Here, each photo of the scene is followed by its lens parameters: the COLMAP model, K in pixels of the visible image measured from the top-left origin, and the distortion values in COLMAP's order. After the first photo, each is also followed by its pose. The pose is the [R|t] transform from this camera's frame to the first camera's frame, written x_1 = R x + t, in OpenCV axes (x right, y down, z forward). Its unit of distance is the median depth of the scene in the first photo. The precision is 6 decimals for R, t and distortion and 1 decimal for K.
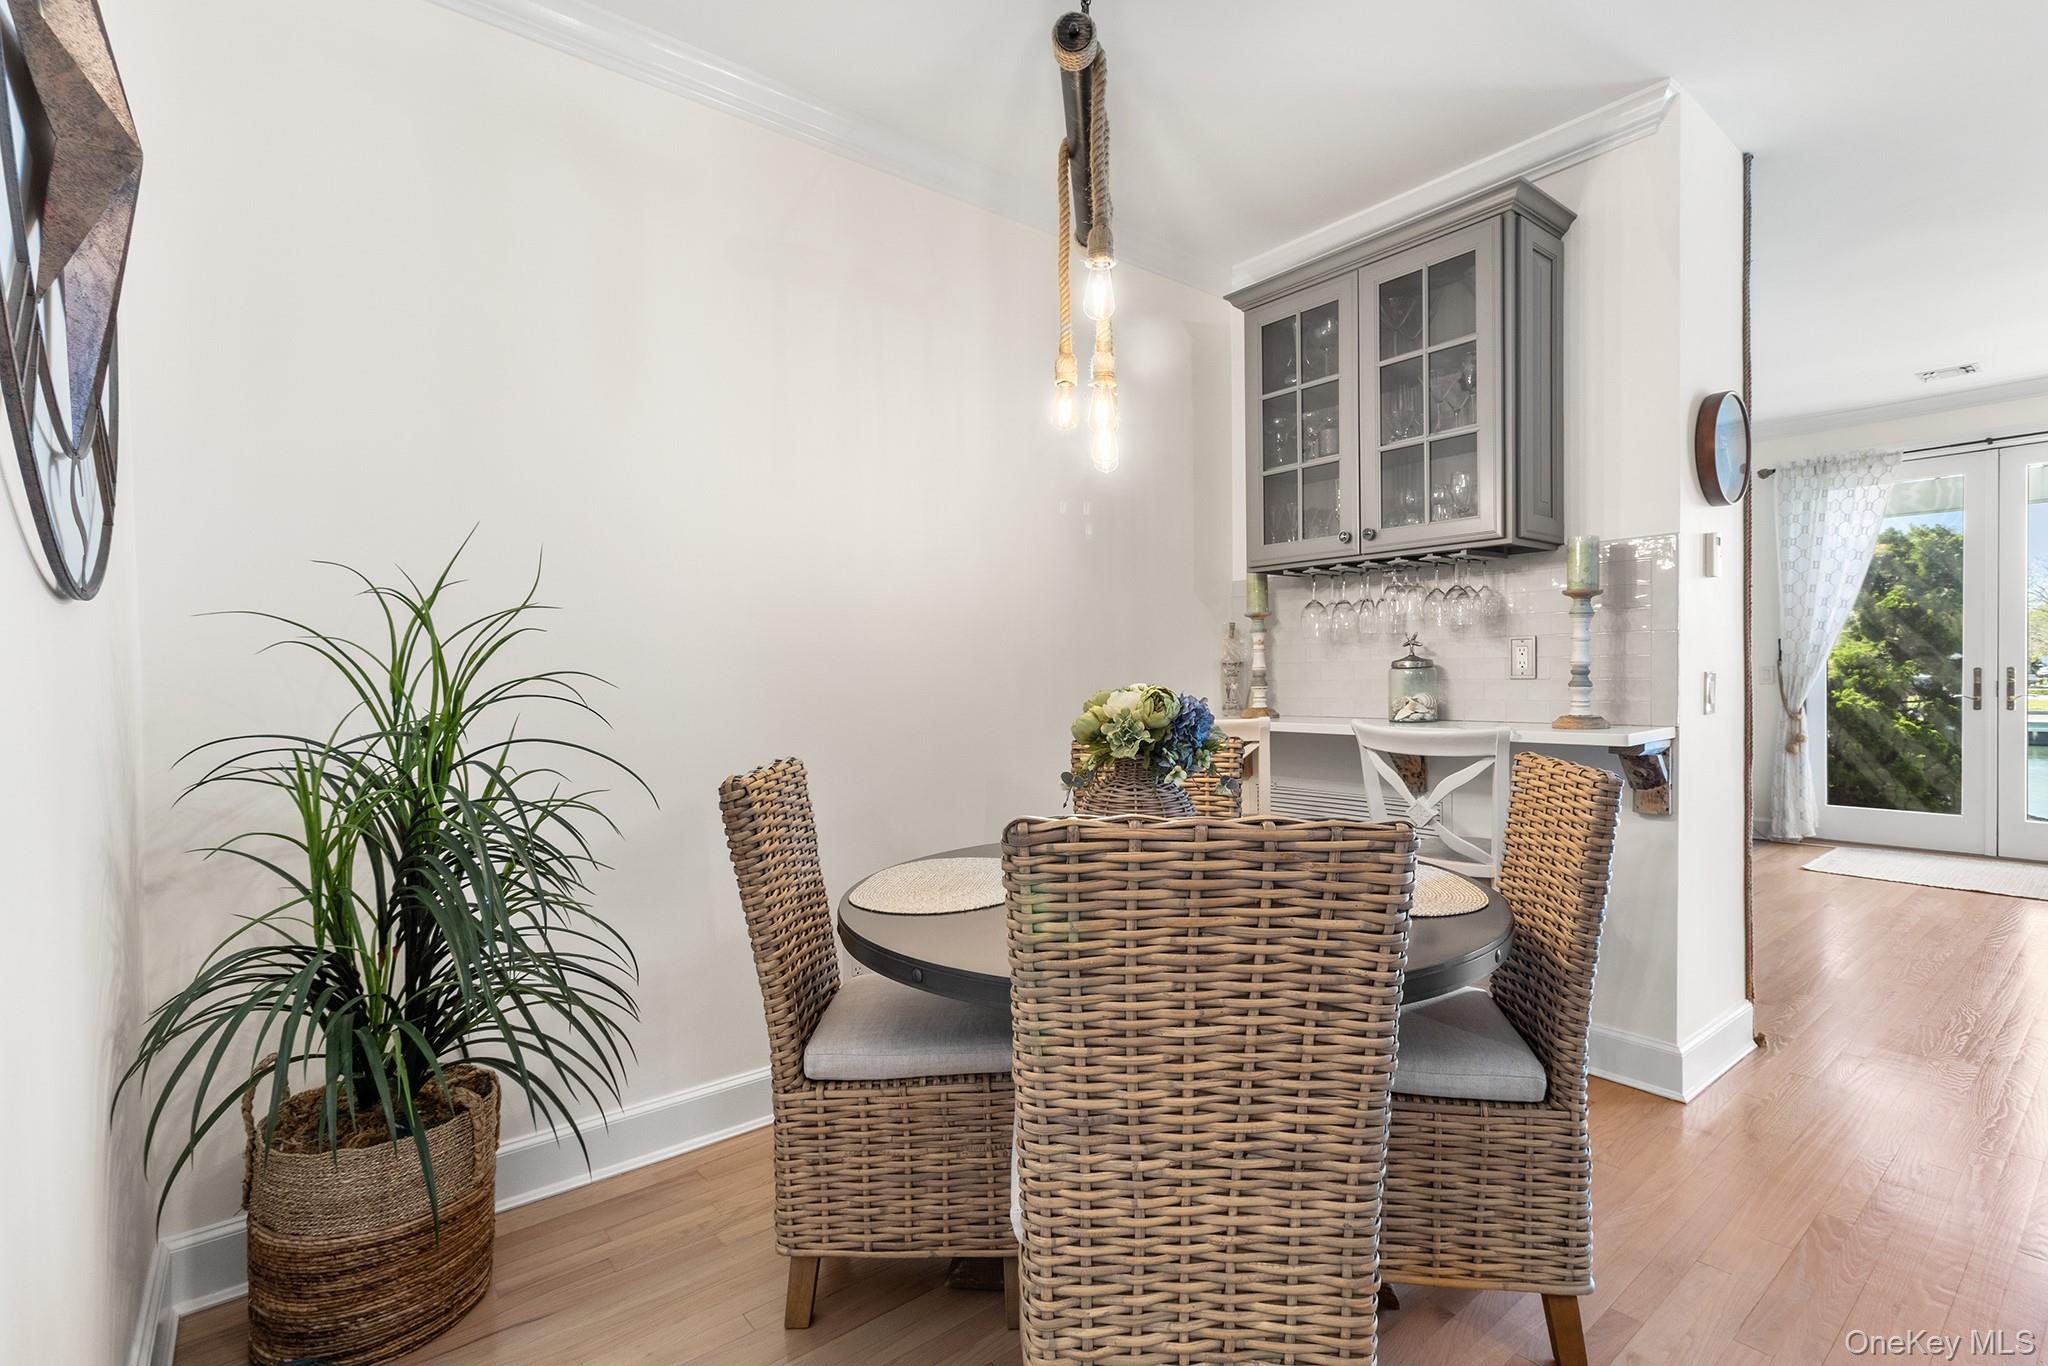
lens RADIAL K [[949.7, 0, 1047.4], [0, 949.7, 675.6], [0, 0, 1]] dist [0.002651, 0.000997]
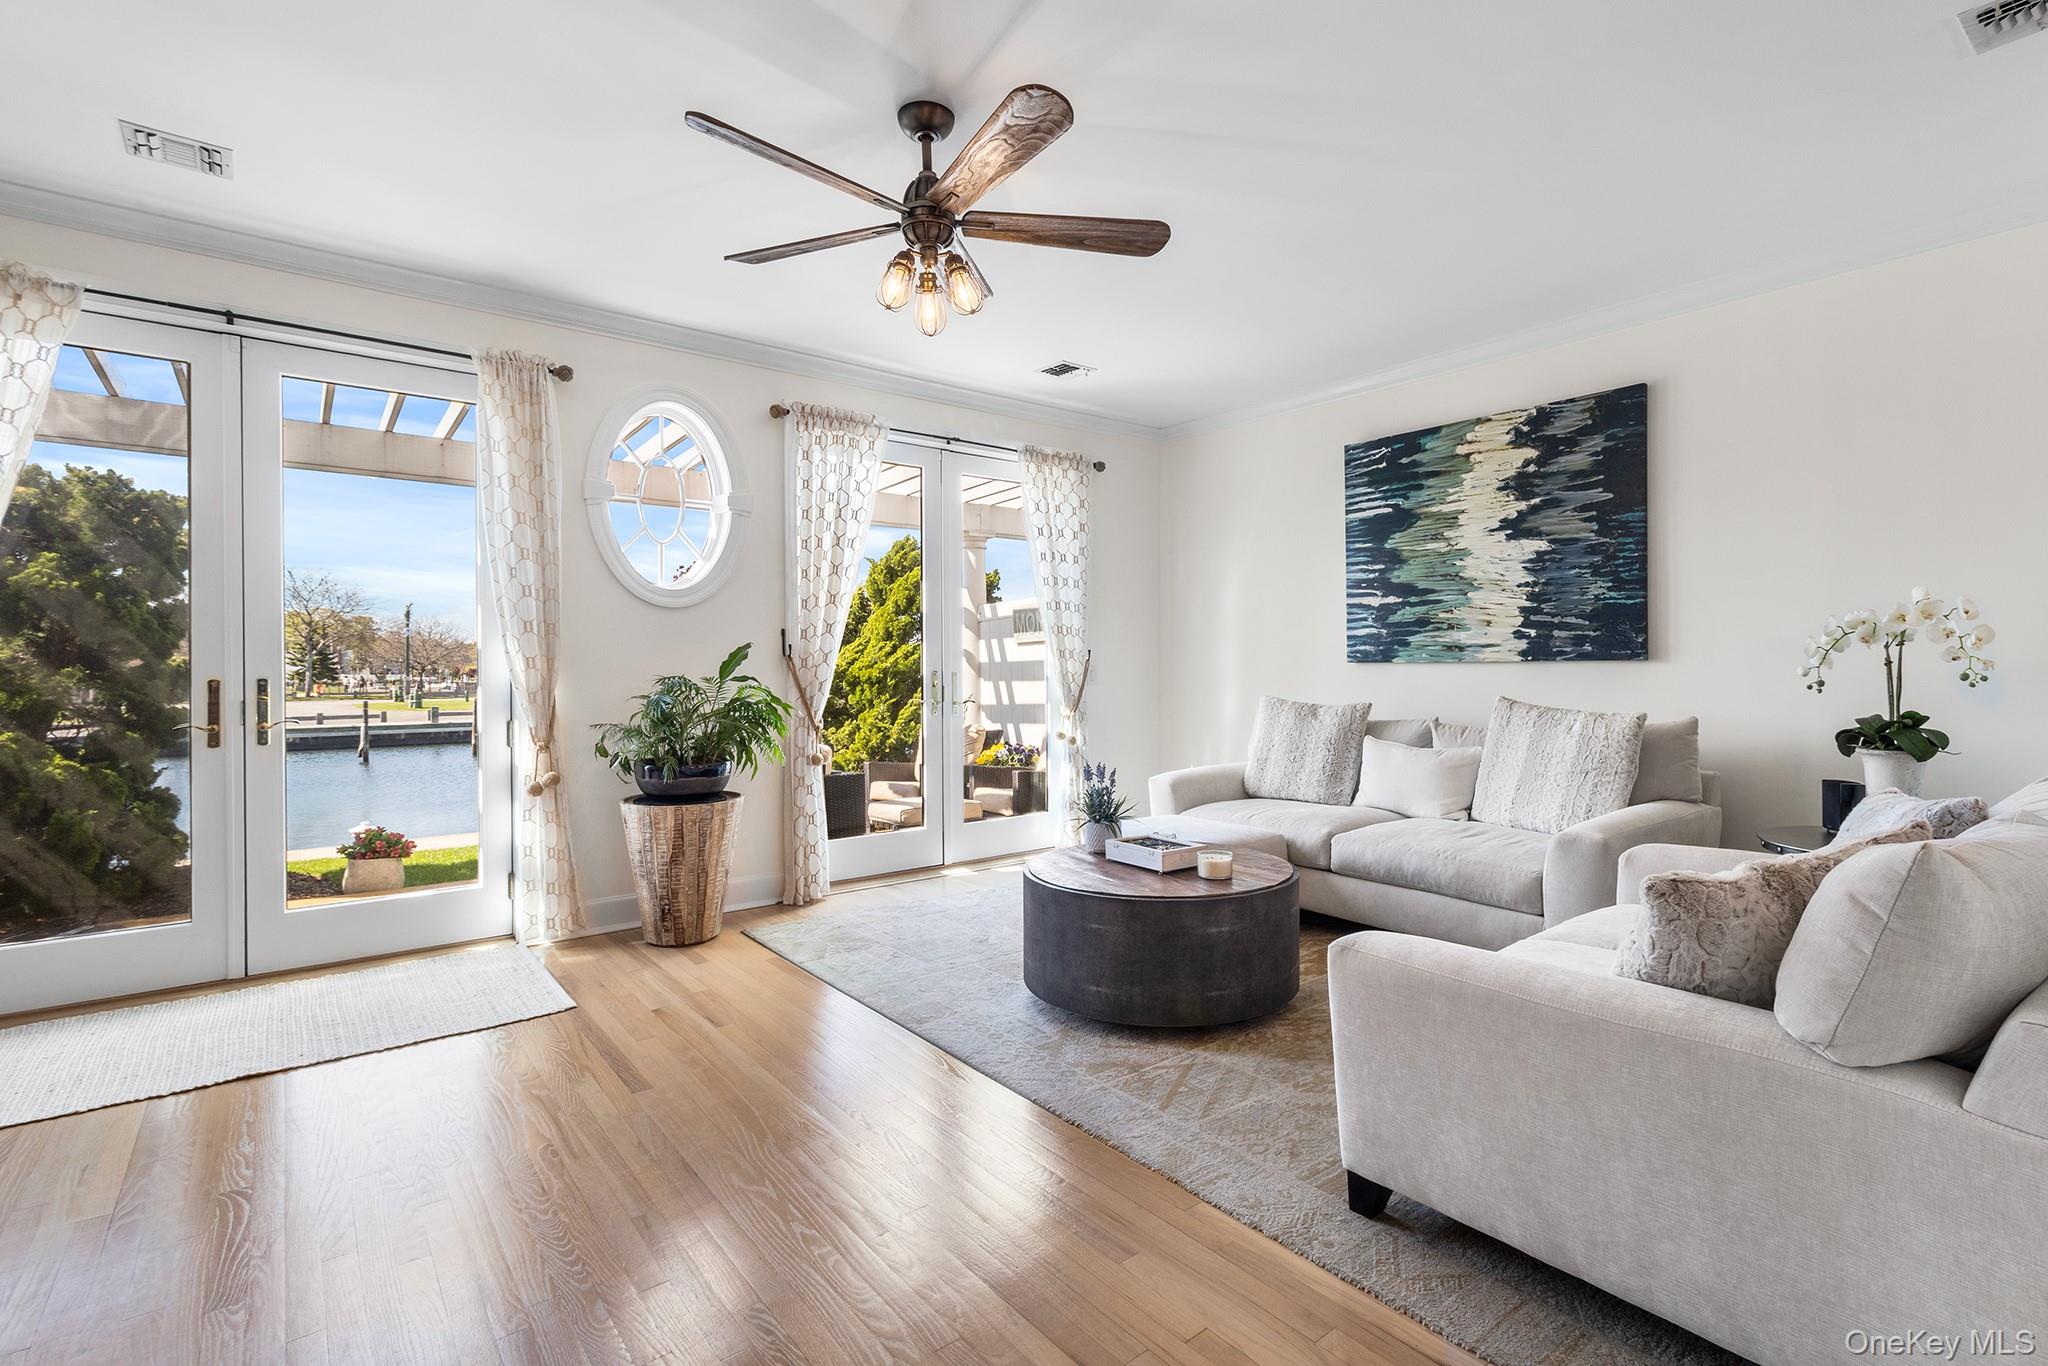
lens RADIAL K [[957.5, 0, 1059.1], [0, 957.5, 670.5], [0, 0, 1]] dist [-0.000007, 0.000029]
pose [[0.010799, 0.001291, 0.999941, 0.345201], [0.010936, 0.999939, -0.001410, -0.006832], [-0.999882, 0.010951, 0.010784, 0.425356]]
